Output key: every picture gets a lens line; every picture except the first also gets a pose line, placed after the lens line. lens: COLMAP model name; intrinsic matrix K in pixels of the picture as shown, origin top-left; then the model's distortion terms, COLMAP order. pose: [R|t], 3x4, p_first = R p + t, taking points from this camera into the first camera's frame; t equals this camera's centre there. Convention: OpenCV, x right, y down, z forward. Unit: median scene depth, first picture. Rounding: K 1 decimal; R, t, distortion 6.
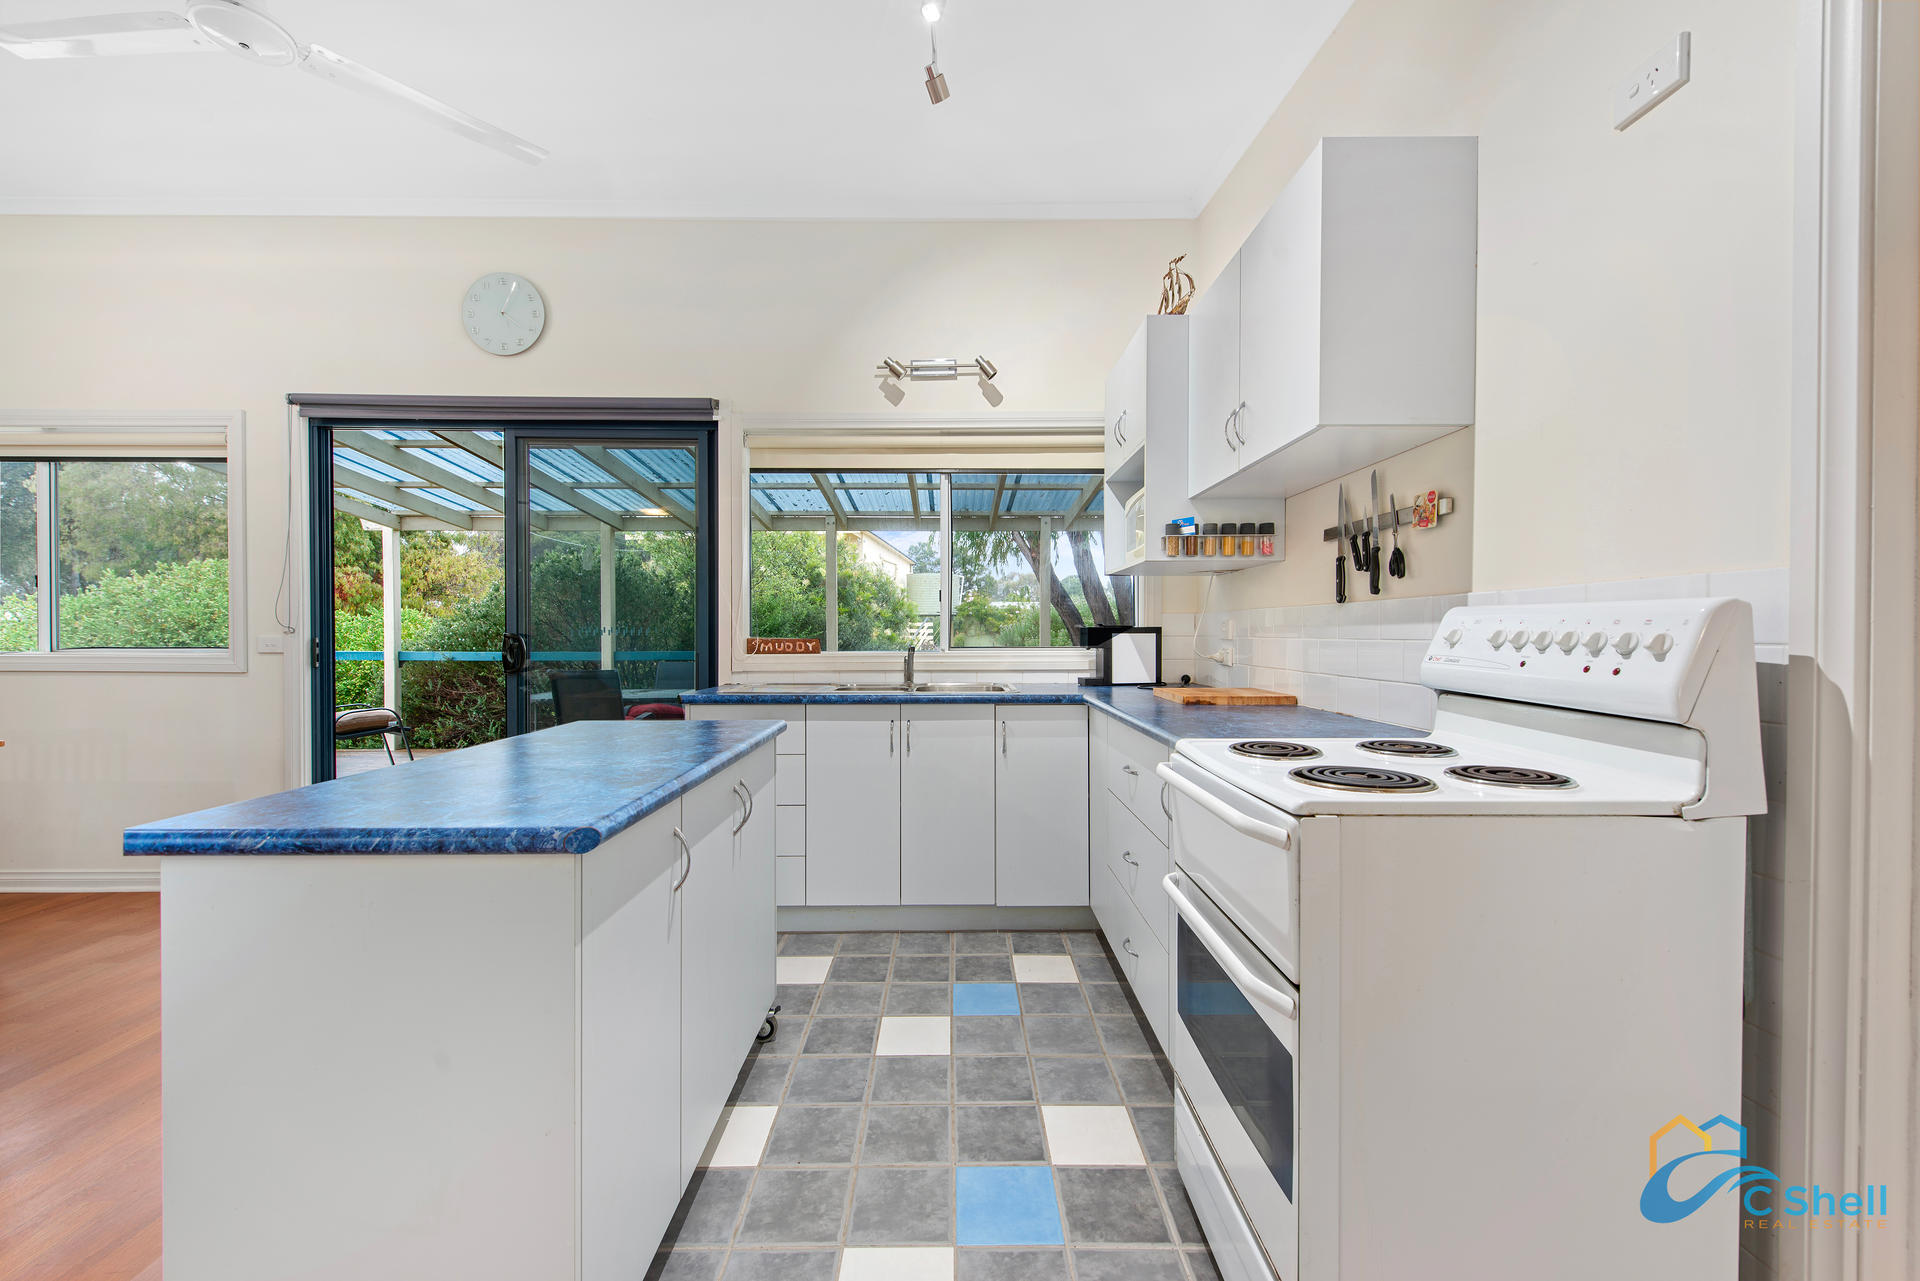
lens RADIAL K [[749.5, 0, 952.9], [0, 749.5, 640.0], [0, 0, 1]] dist [0.018044, 0.000231]
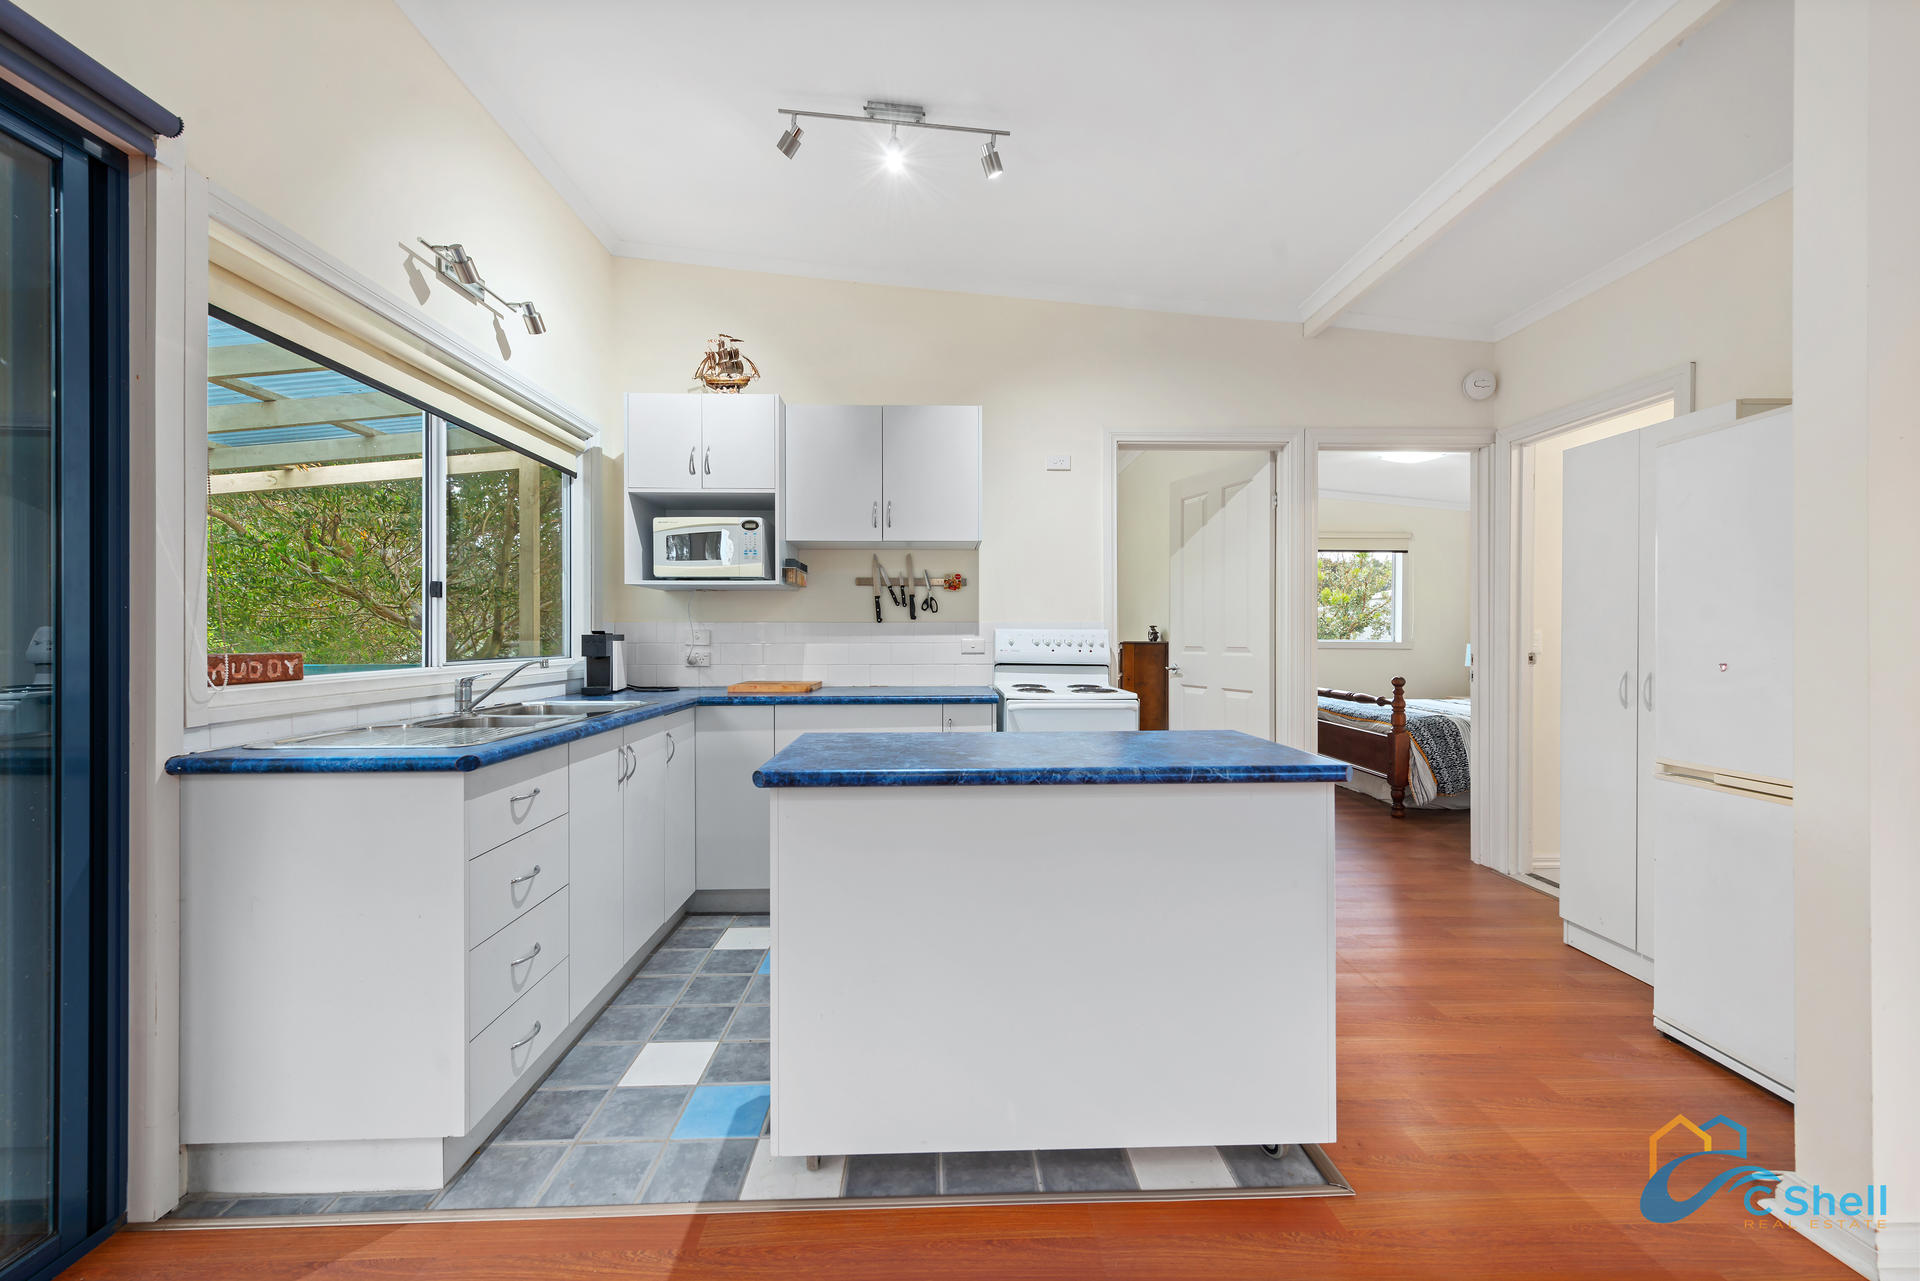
lens RADIAL K [[749.5, 0, 957.1], [0, 749.5, 638.6], [0, 0, 1]] dist [0.018044, 0.000231]
pose [[-0.025084, -0.003119, 0.999680, -0.993434], [0.008642, 0.999957, 0.003337, -0.013137], [-0.999648, 0.008723, -0.025056, 0.696234]]
